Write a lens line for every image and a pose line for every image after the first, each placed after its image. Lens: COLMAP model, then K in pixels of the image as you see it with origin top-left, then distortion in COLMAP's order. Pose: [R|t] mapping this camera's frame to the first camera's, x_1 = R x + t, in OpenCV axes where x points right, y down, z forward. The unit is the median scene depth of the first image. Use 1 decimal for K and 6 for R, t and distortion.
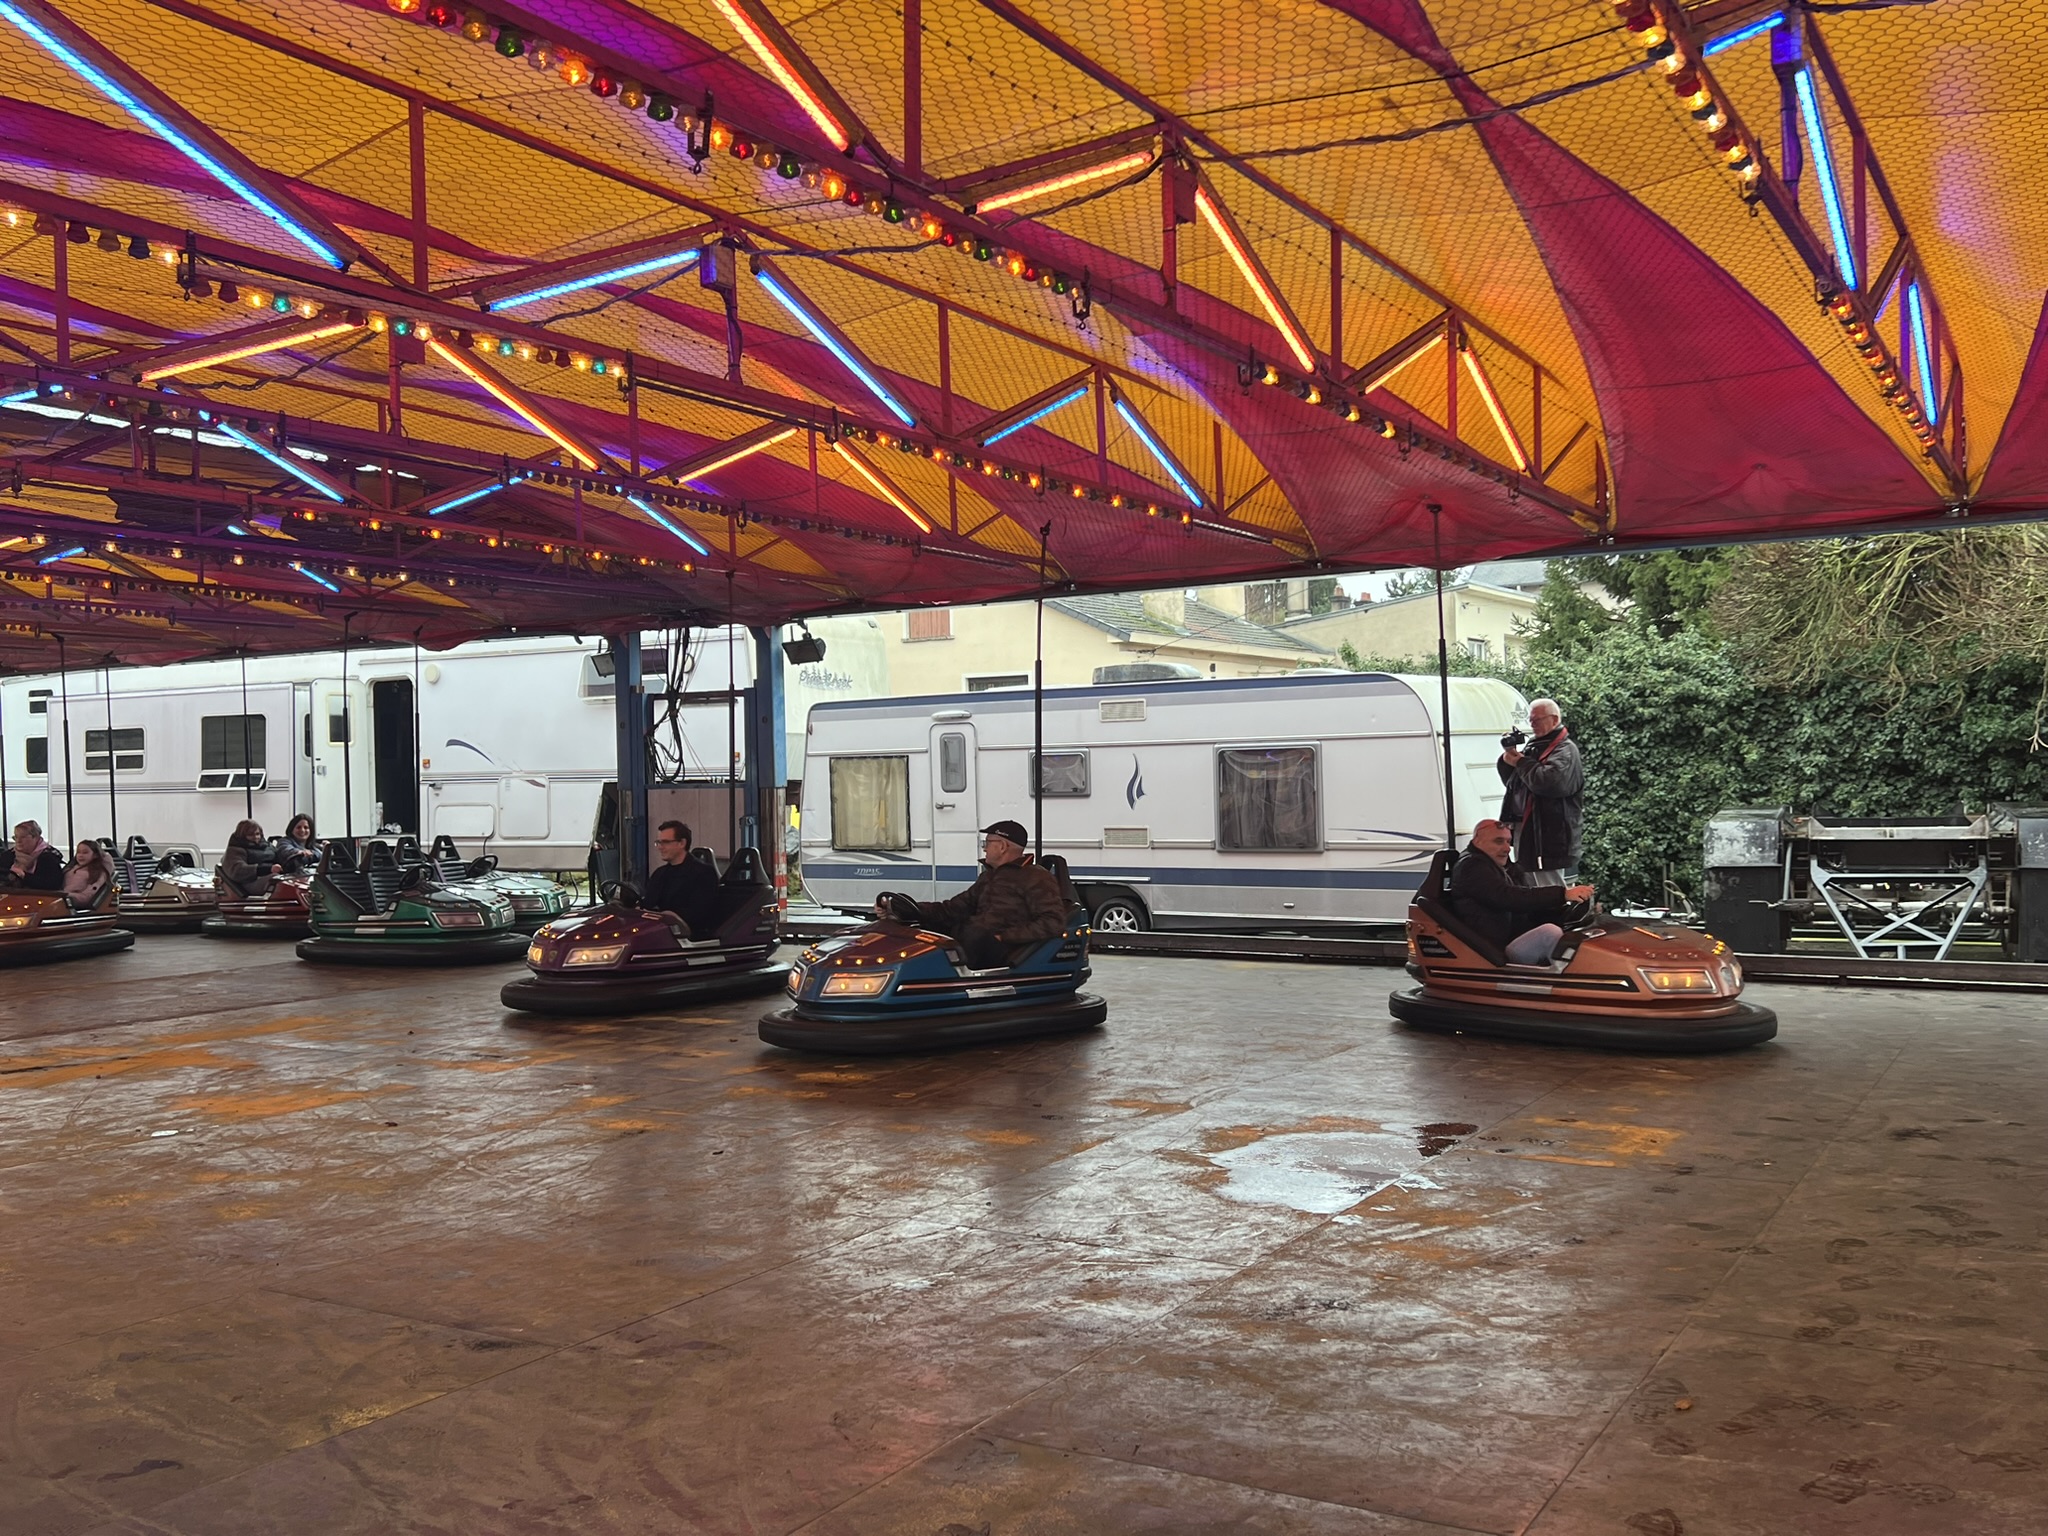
lens RADIAL K [[1799.8, 0, 1031.4], [0, 1799.8, 781.0], [0, 0, 1]] dist [0.101454, -0.154125]
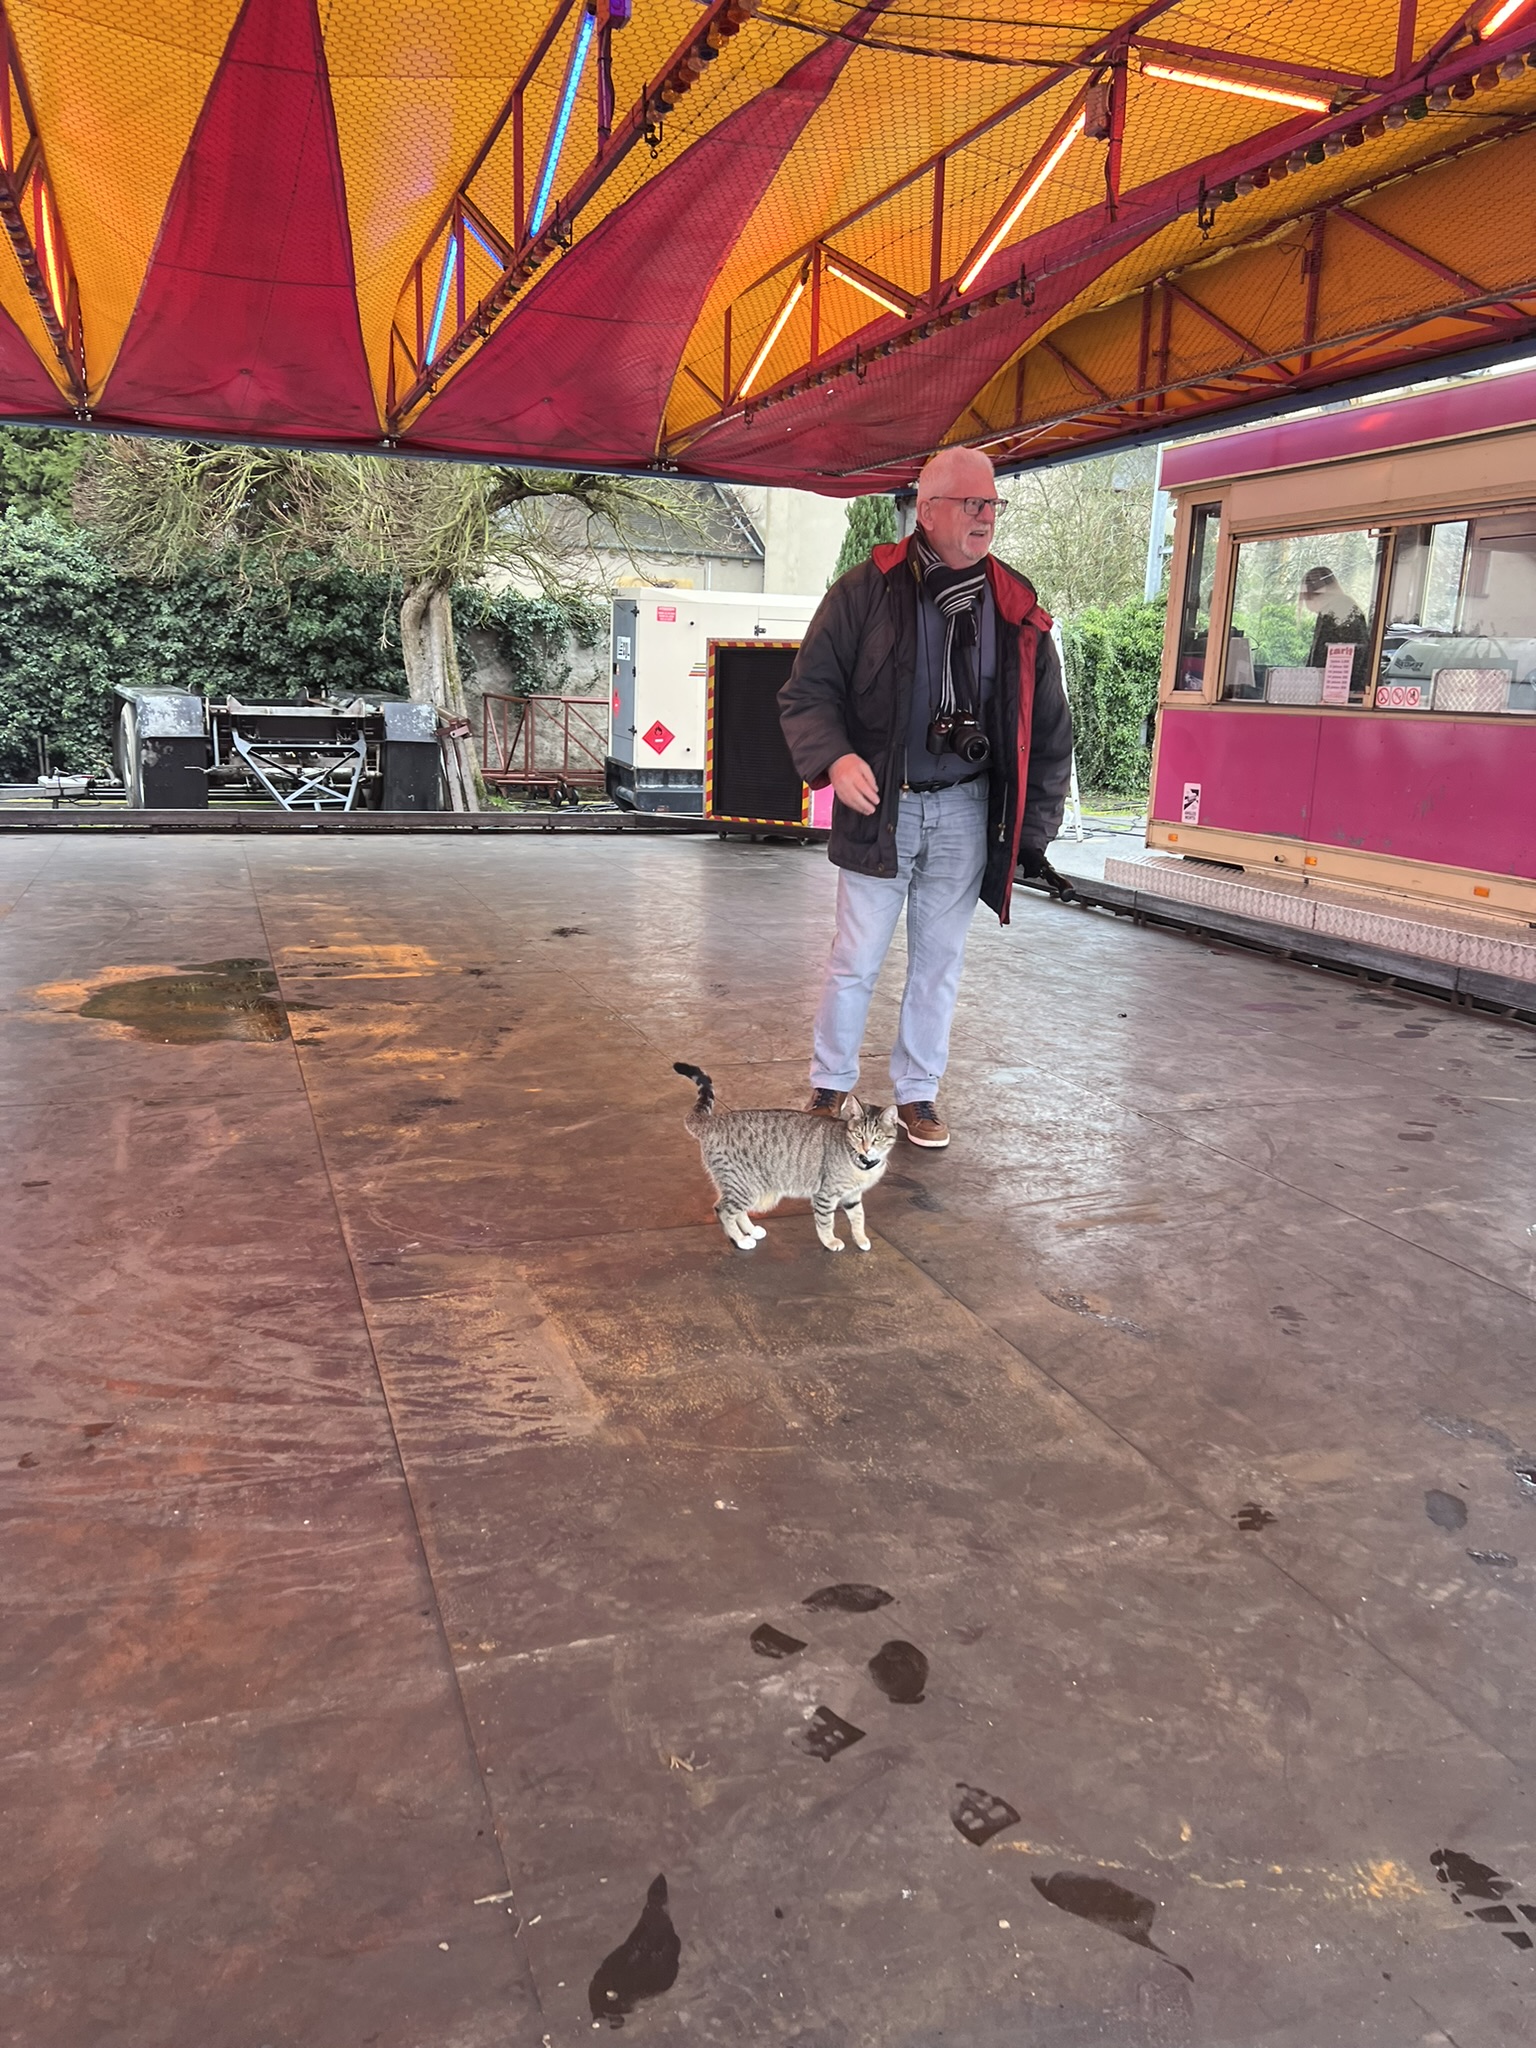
lens RADIAL K [[1529.6, 0, 763.2], [0, 1529.6, 1047.9], [0, 0, 1]] dist [0.004982, -0.007176]
pose [[0.628553, -0.139402, 0.765172, -0.122799], [-0.045647, 0.975499, 0.215217, 0.011396], [-0.776426, -0.170204, 0.606789, 0.076461]]
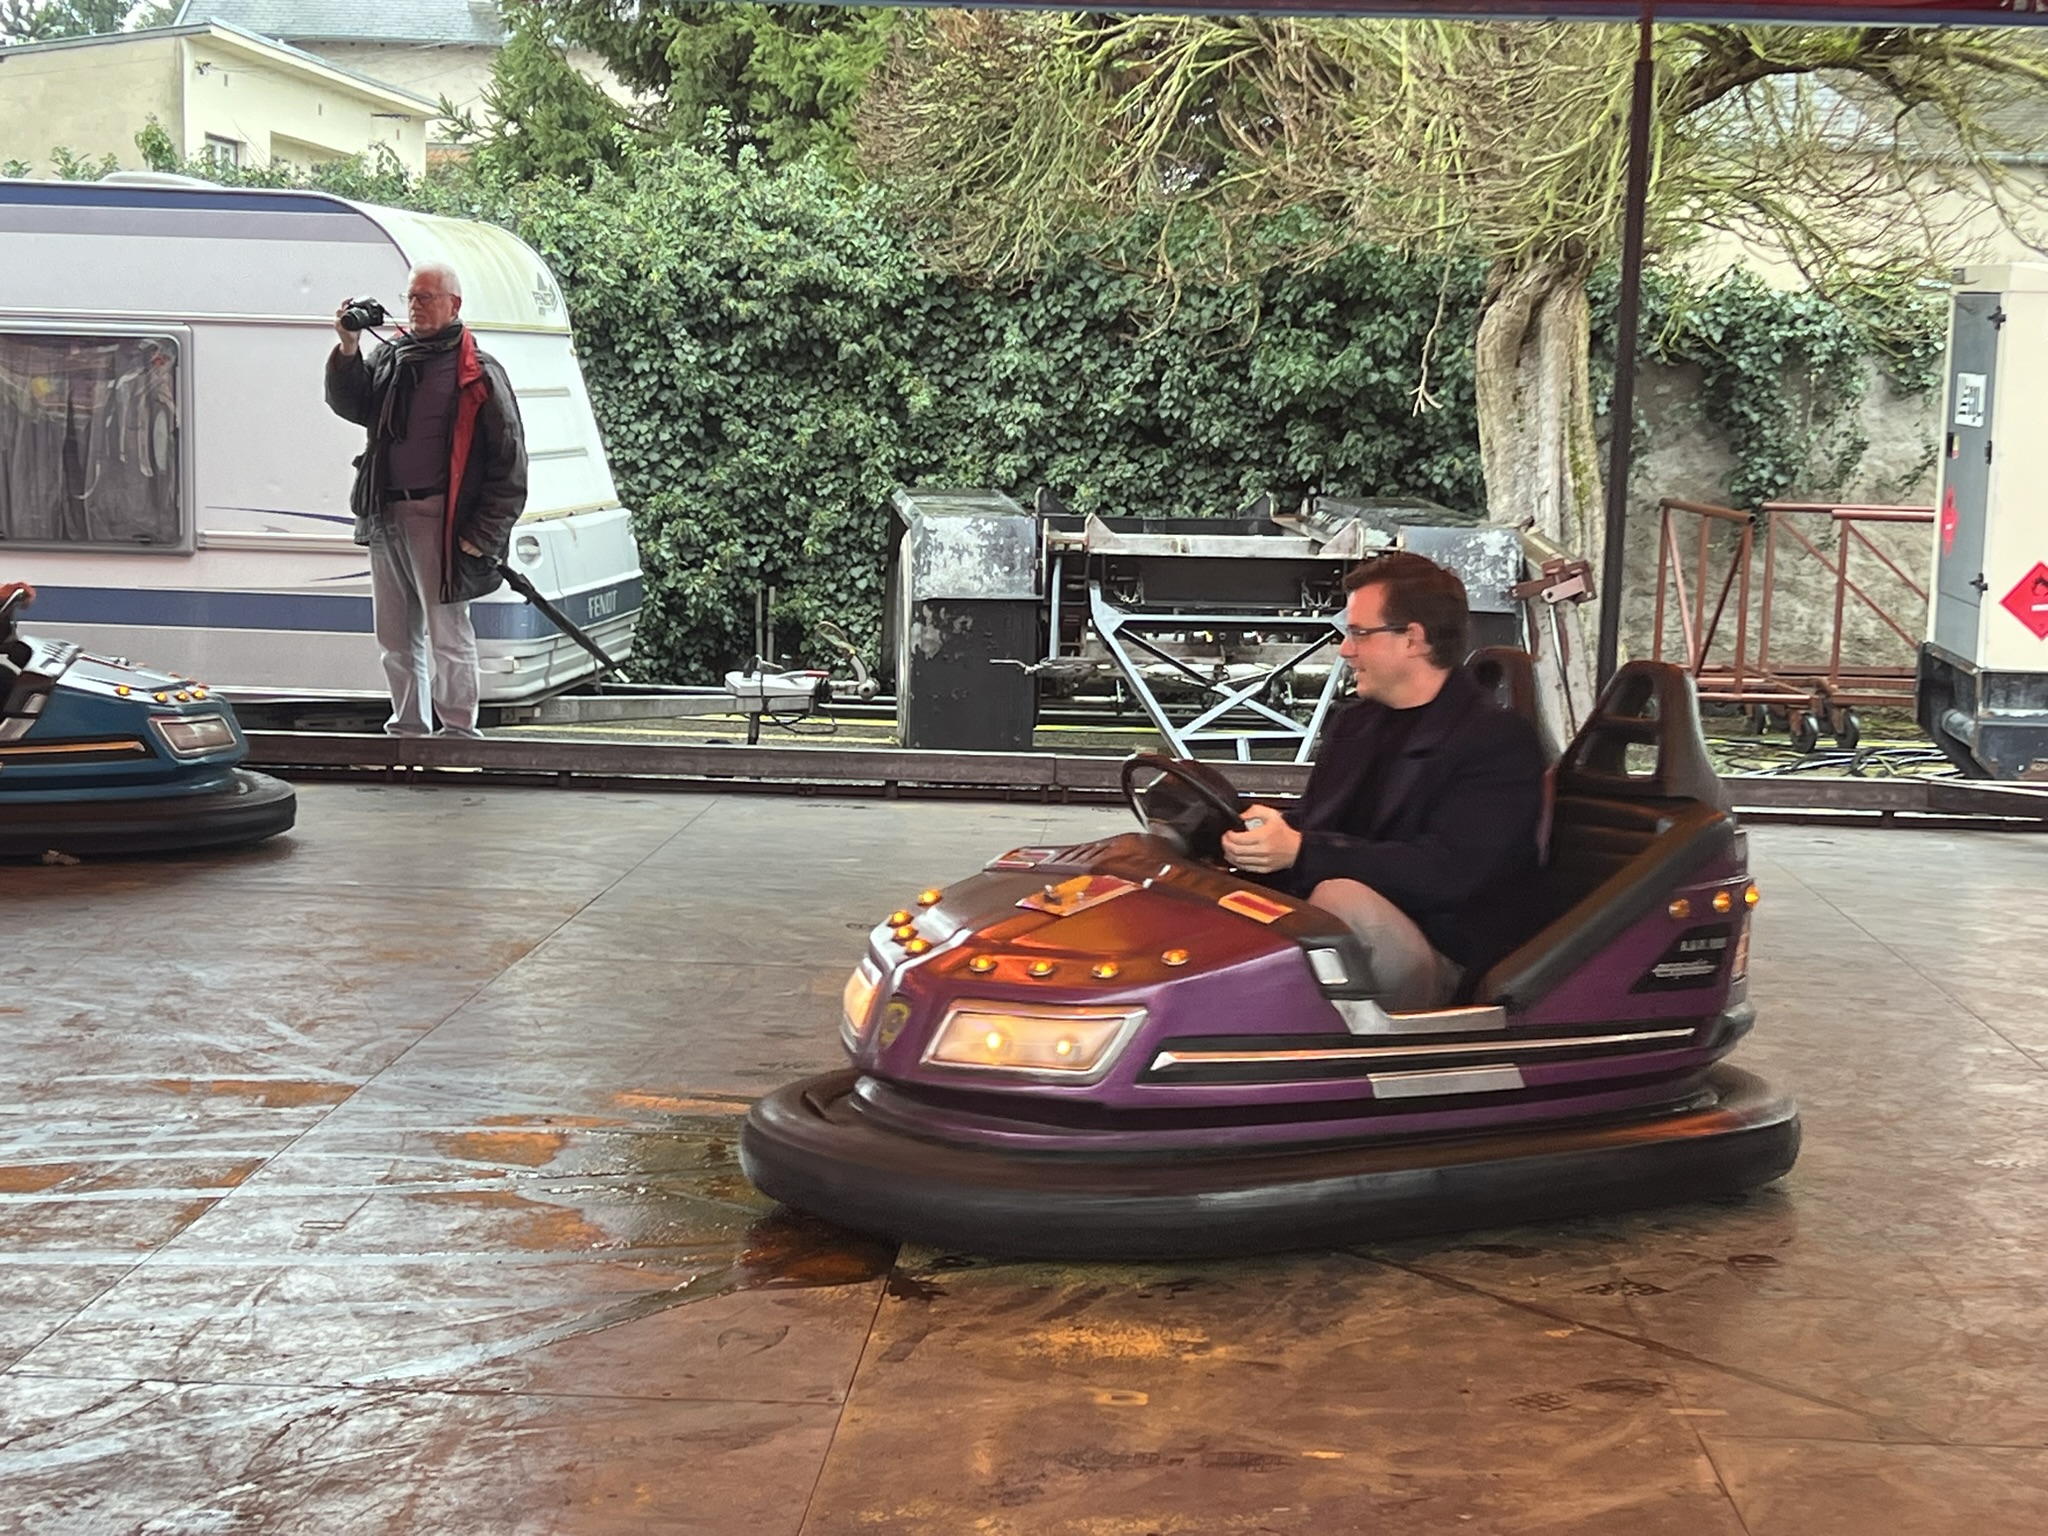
lens RADIAL K [[3440.3, 0, 1048.2], [0, 3440.3, 777.0], [0, 0, 1]] dist [0.218889, -0.778434]
pose [[0.875267, -0.007176, 0.483587, -0.088141], [-0.042586, 0.994863, 0.091842, 0.002802], [-0.481762, -0.100980, 0.870465, 0.052460]]
